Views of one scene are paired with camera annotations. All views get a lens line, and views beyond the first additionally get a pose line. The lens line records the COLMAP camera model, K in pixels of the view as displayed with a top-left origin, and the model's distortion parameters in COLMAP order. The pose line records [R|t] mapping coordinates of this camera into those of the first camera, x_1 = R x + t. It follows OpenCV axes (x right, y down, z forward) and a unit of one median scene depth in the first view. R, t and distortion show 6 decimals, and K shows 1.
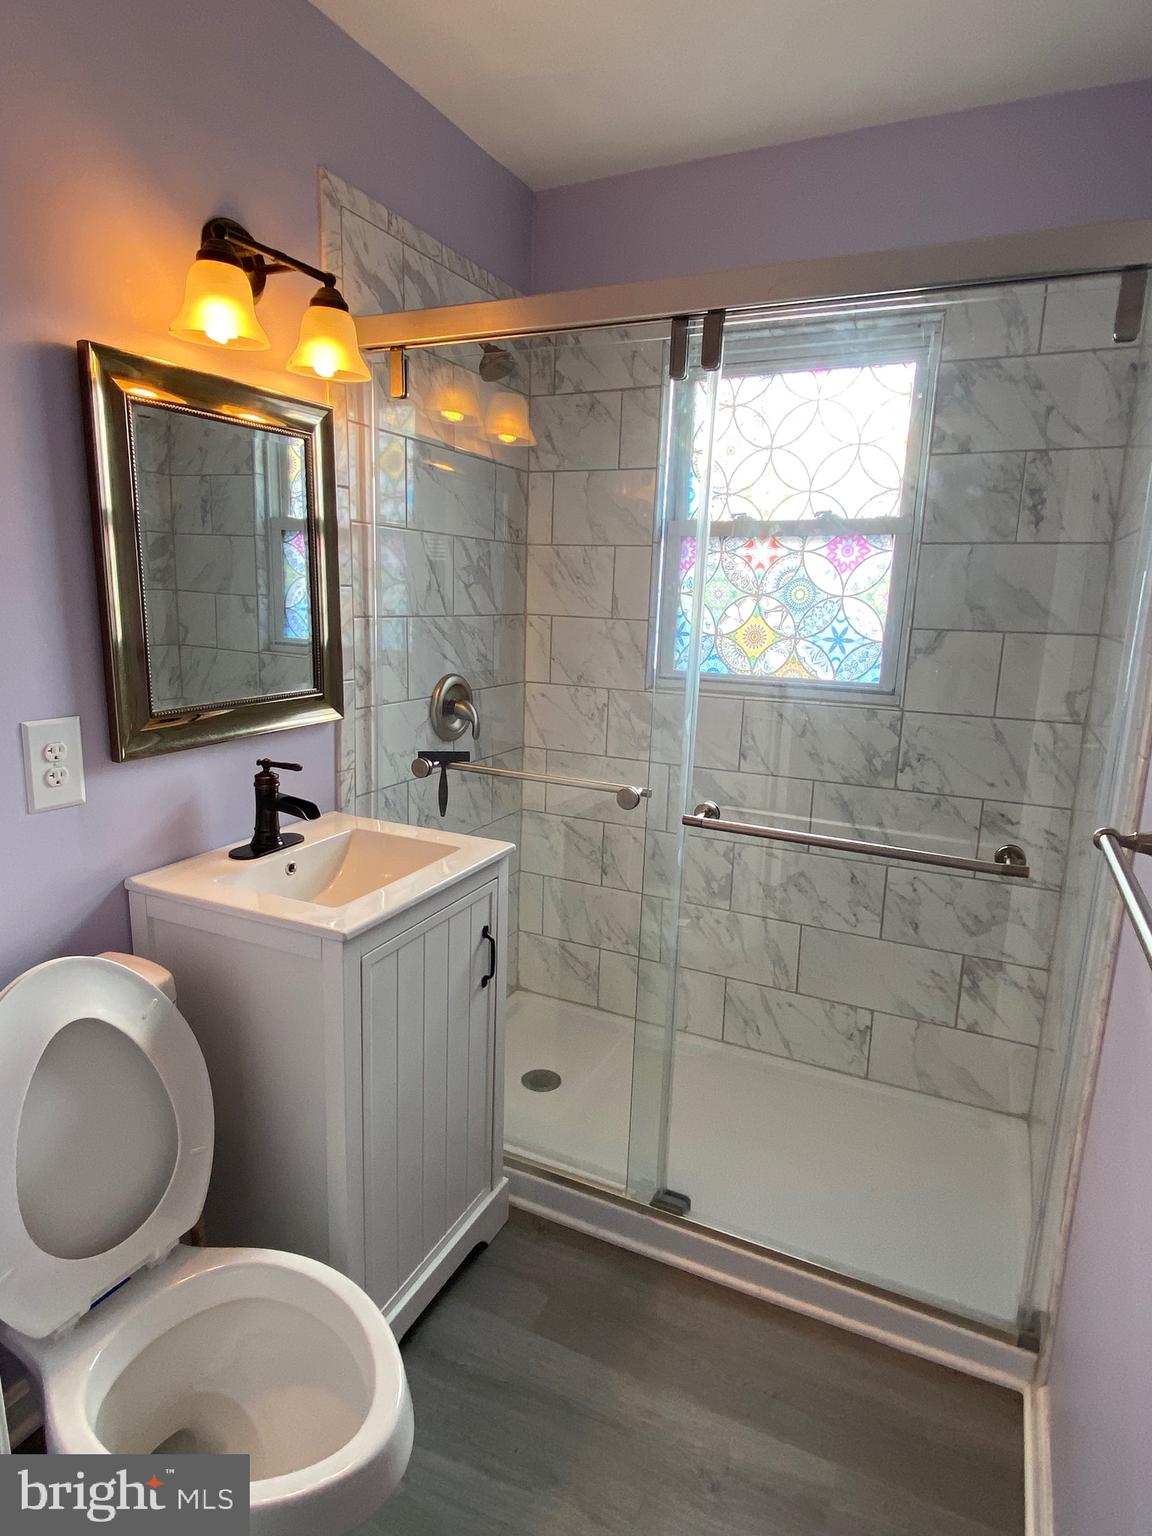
lens RADIAL K [[854.4, 0, 577.0], [0, 854.4, 771.8], [0, 0, 1]] dist [-0.001591, -0.014143]
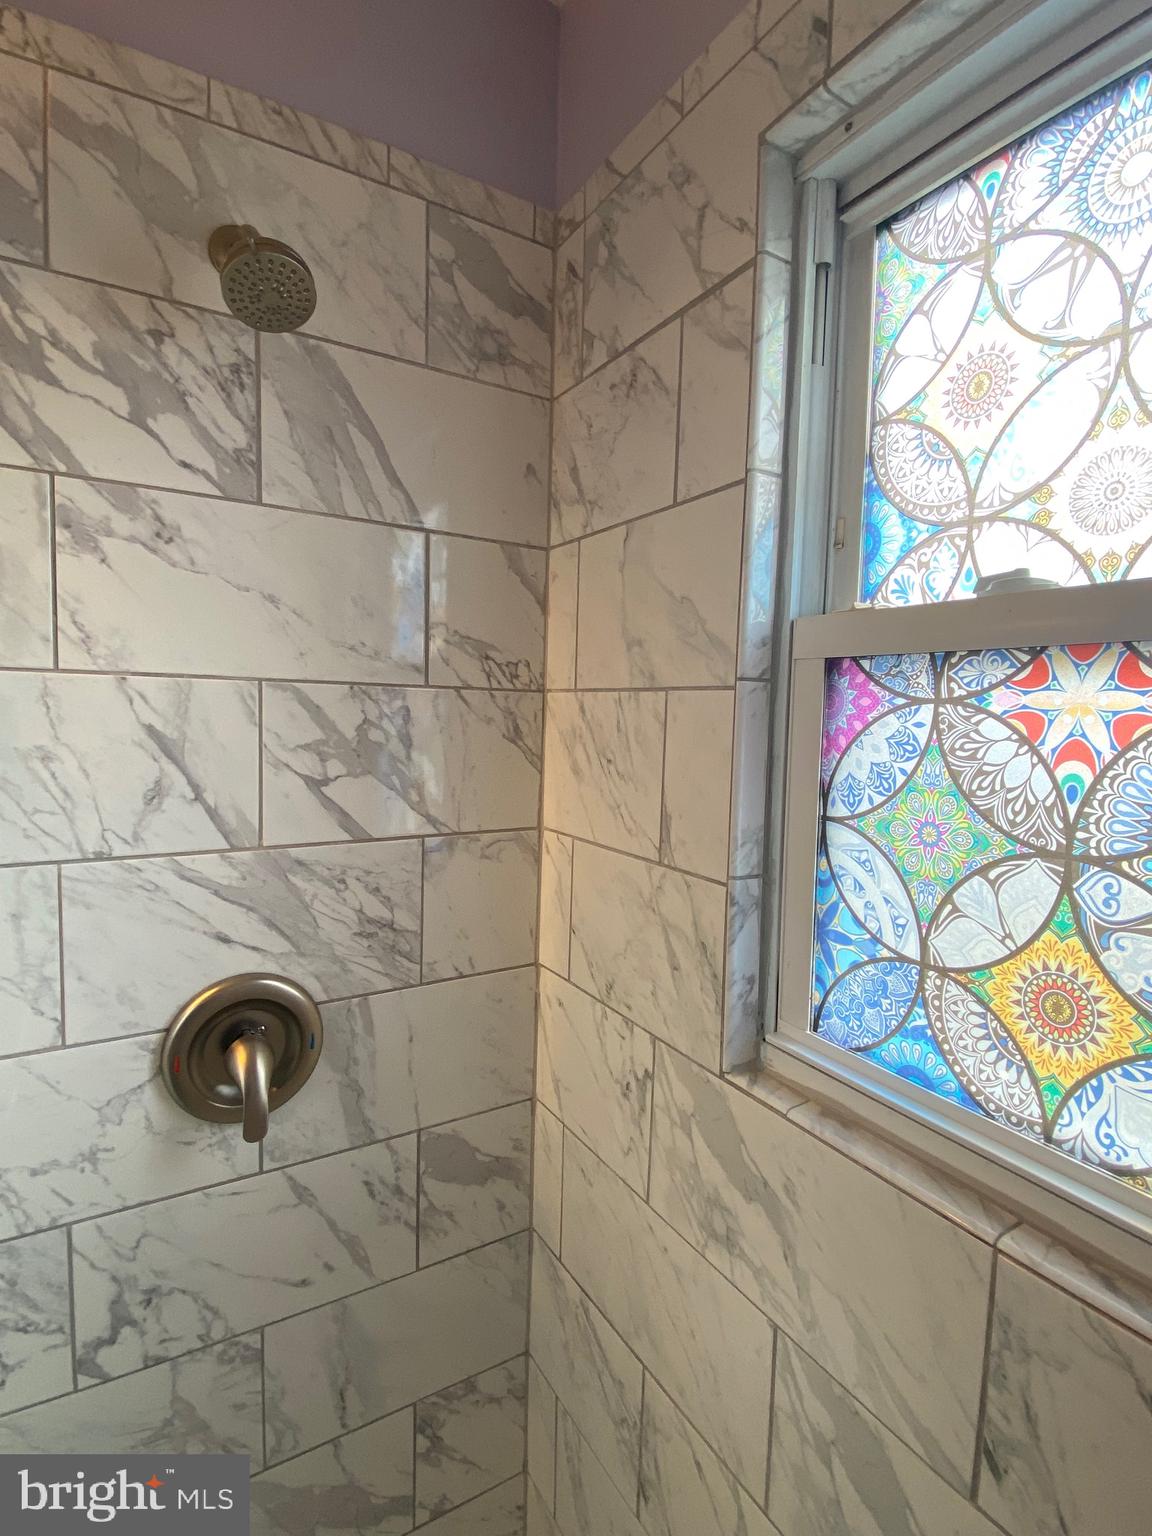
lens RADIAL K [[762.0, 0, 567.5], [0, 762.0, 752.7], [0, 0, 1]] dist [-0.004951, -0.003126]
pose [[0.835052, 0.021312, -0.549757, 0.209057], [-0.111439, 0.985088, -0.131082, -0.188891], [0.538766, 0.170725, 0.824975, 0.706406]]
